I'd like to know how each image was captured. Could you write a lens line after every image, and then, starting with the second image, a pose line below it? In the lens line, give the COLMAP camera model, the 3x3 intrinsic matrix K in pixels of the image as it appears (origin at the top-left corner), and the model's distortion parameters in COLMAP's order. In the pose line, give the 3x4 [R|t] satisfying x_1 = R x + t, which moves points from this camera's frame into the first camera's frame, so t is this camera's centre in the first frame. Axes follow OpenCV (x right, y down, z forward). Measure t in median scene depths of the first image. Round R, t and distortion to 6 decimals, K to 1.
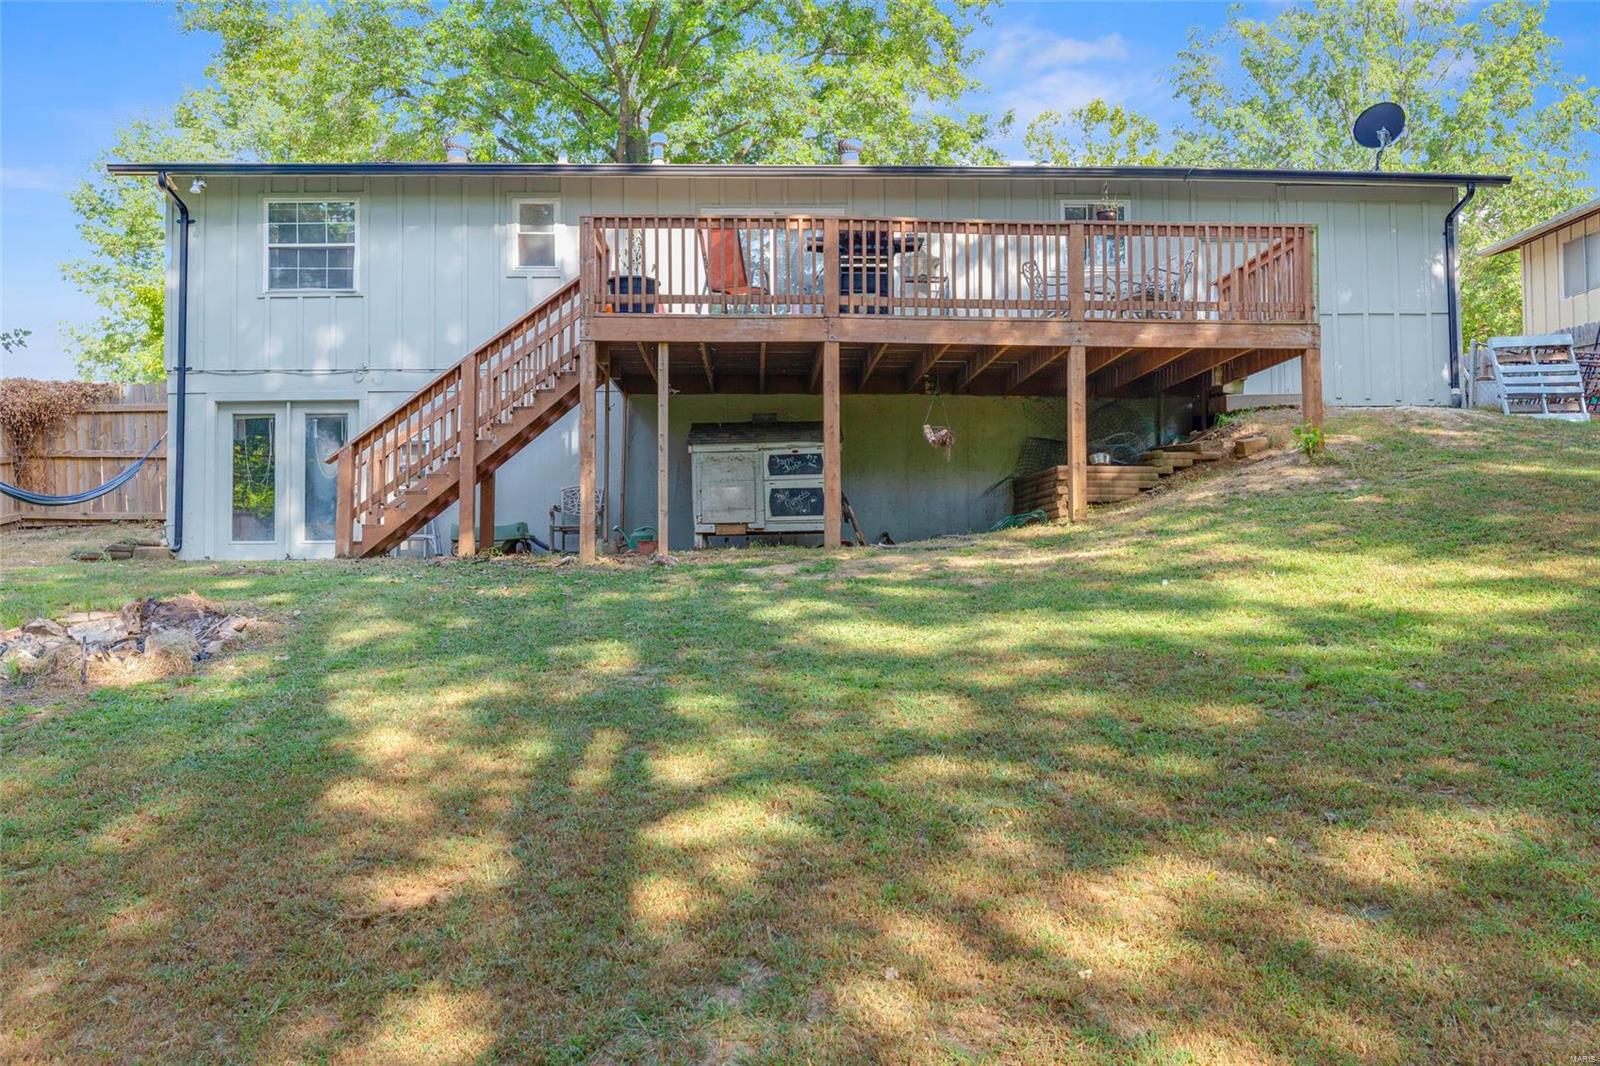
lens RADIAL K [[1268.8, 0, 793.8], [0, 1268.8, 528.3], [0, 0, 1]] dist [0.011968, -0.005447]
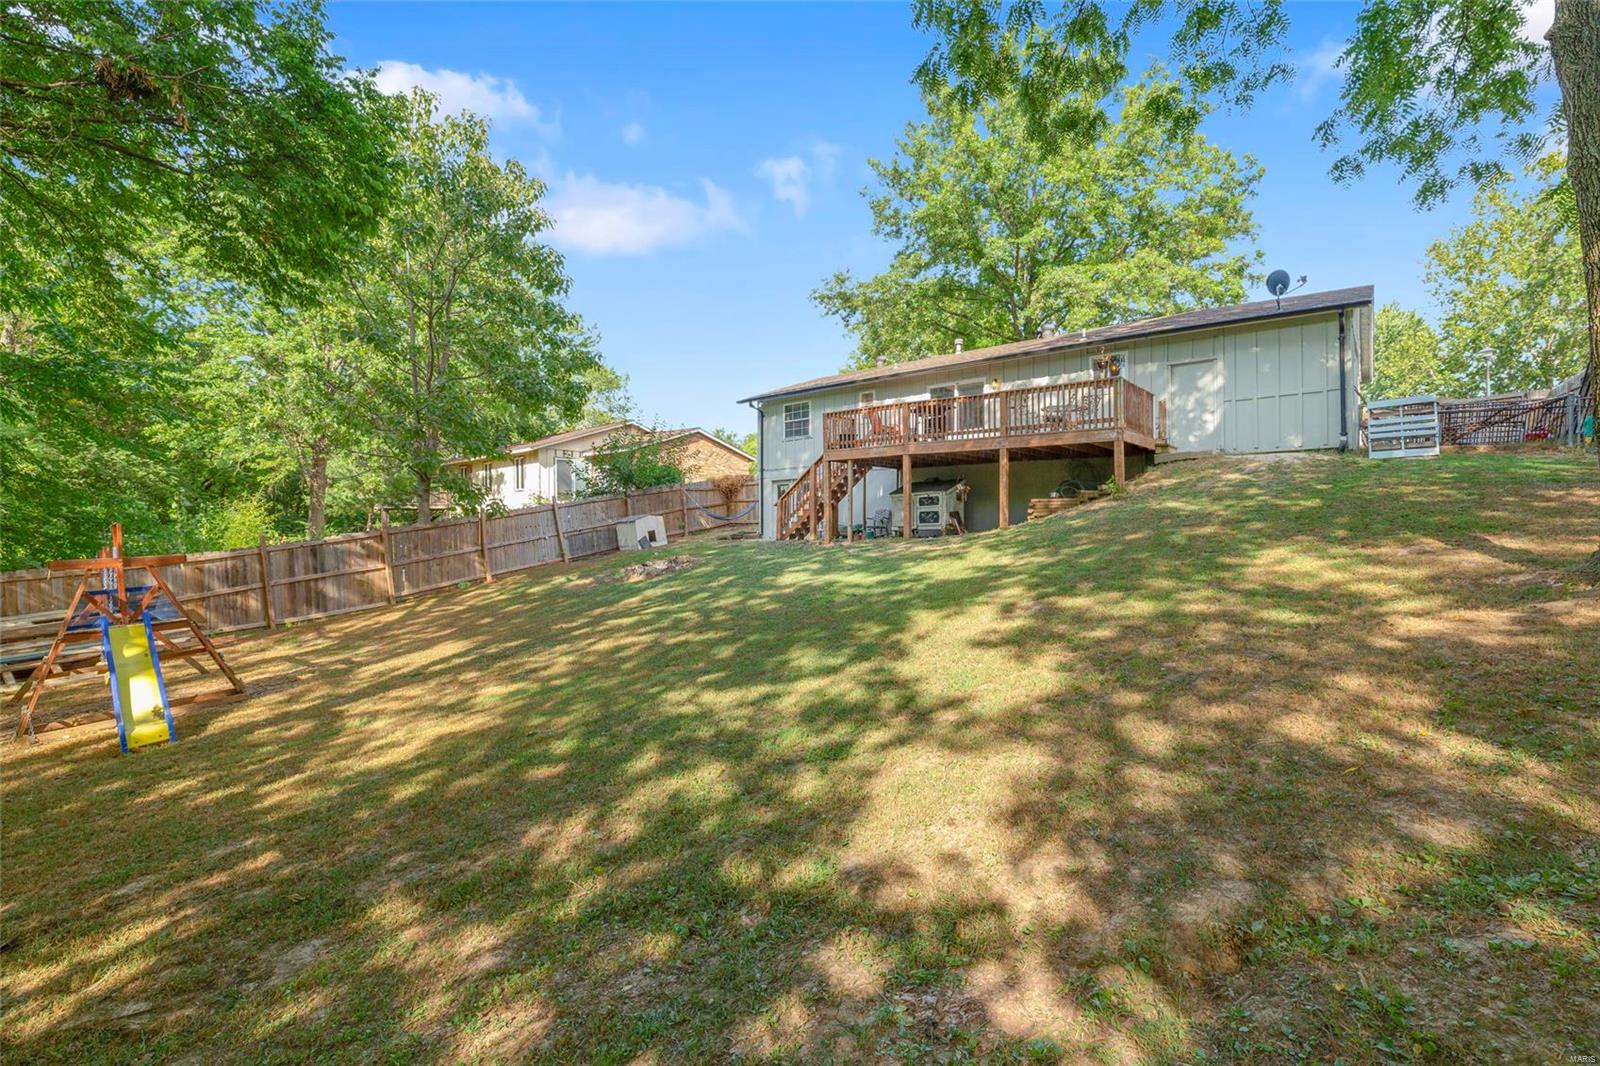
lens RADIAL K [[712.9, 0, 803.9], [0, 712.9, 533.1], [0, 0, 1]] dist [-0.001571, 0.000252]
pose [[0.759216, 0.002716, -0.650833, 0.673924], [0.027806, 0.998943, 0.036605, -0.045634], [0.650245, -0.045888, 0.758338, -0.147275]]
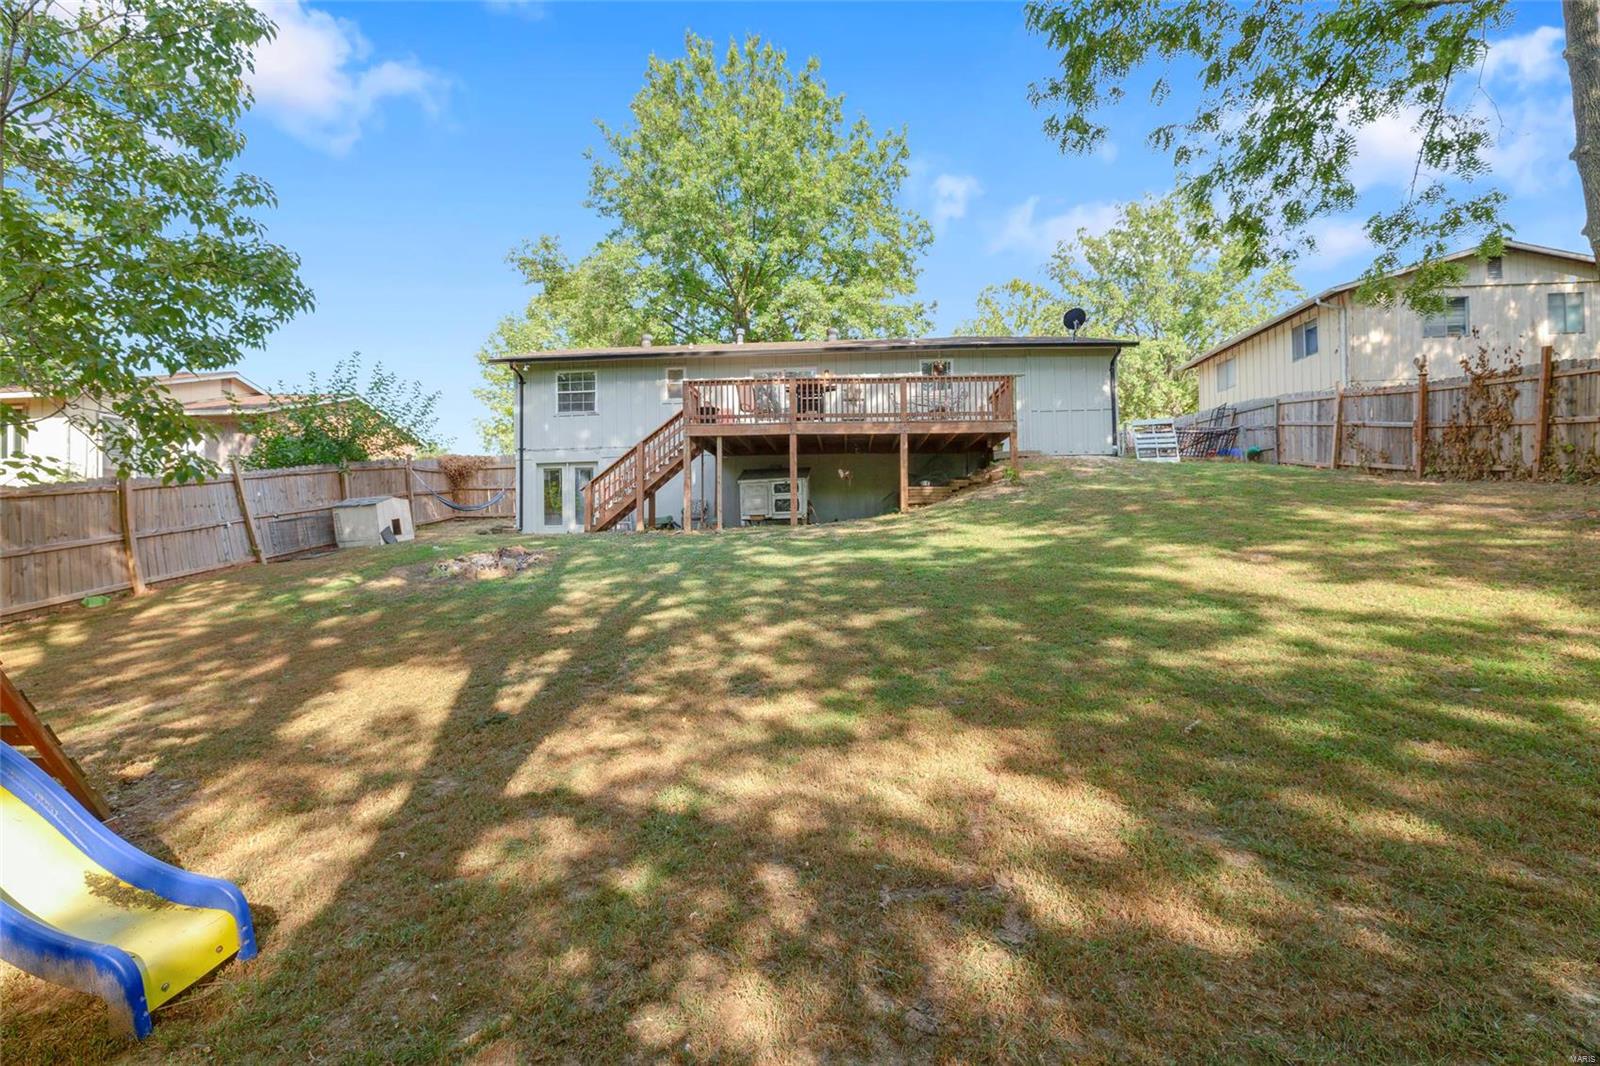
lens RADIAL K [[712.9, 0, 796.2], [0, 712.9, 528.3], [0, 0, 1]] dist [-0.001571, 0.000252]
pose [[0.994611, -0.008499, -0.103327, 0.144916], [0.010015, 0.999850, 0.014165, 0.001882], [0.103192, -0.015123, 0.994547, -0.226595]]
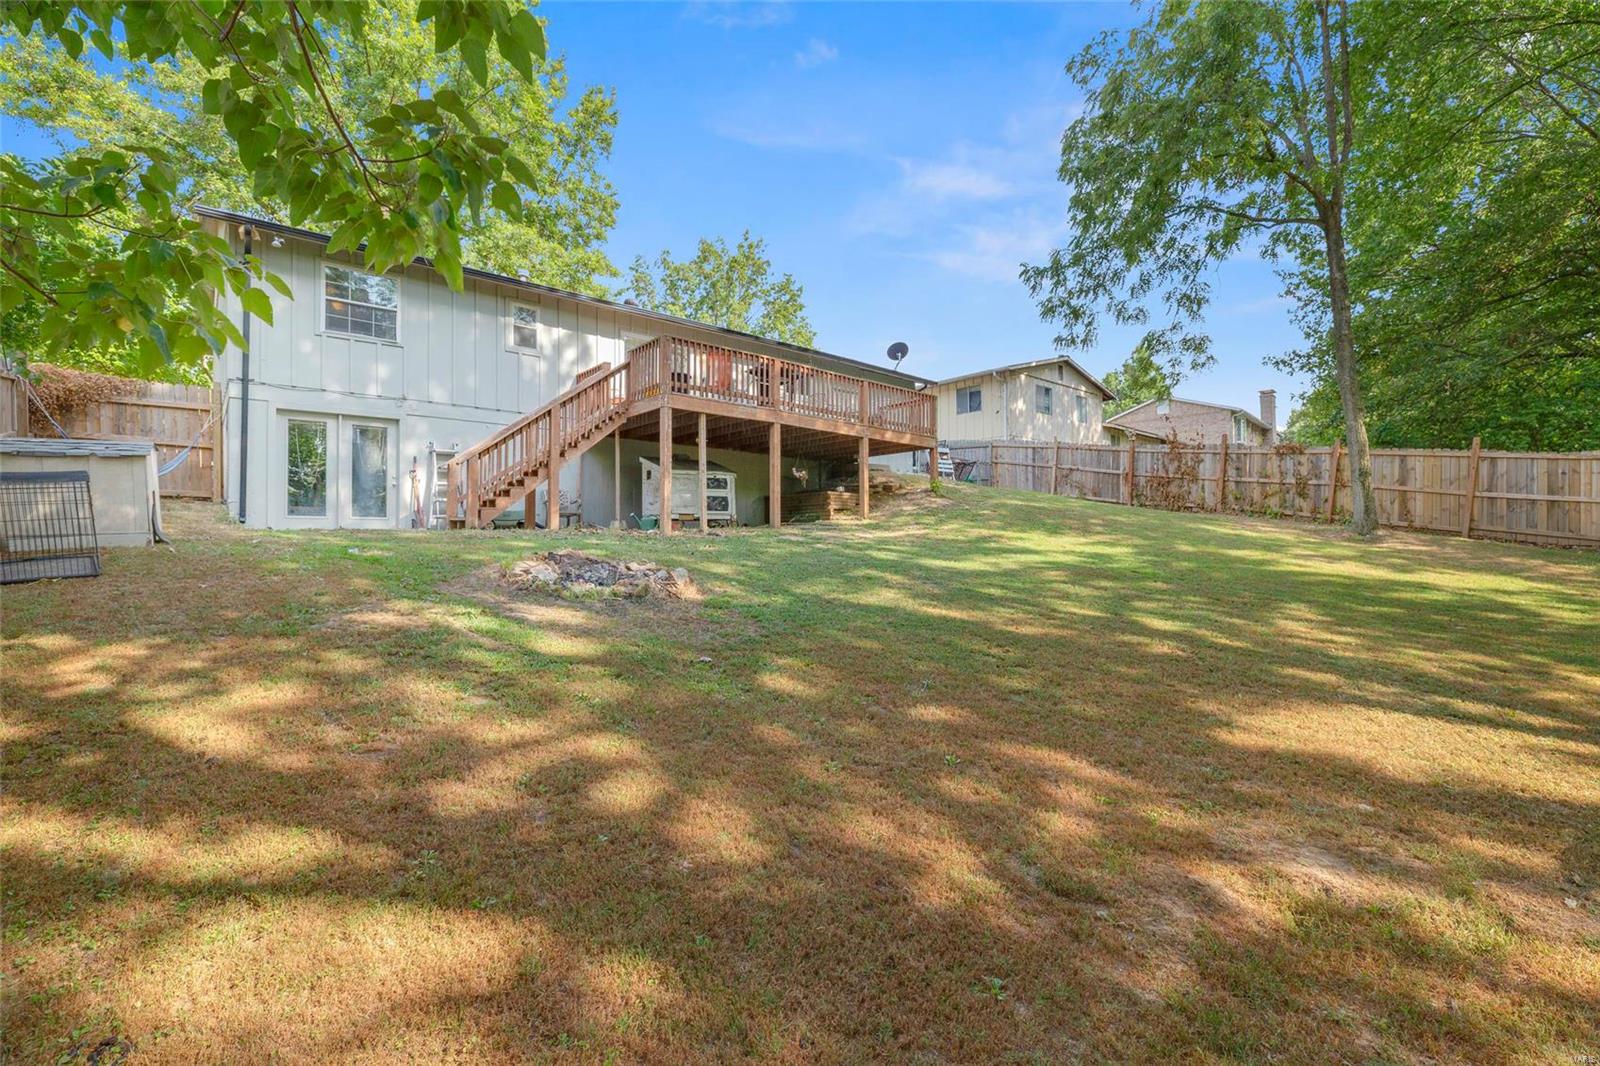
lens RADIAL K [[712.9, 0, 805.4], [0, 712.9, 547.1], [0, 0, 1]] dist [-0.001571, 0.000252]
pose [[0.780638, 0.003209, 0.624975, -0.544147], [-0.021135, 0.999550, 0.021267, 0.018047], [-0.624625, -0.029811, 0.780355, 0.092379]]
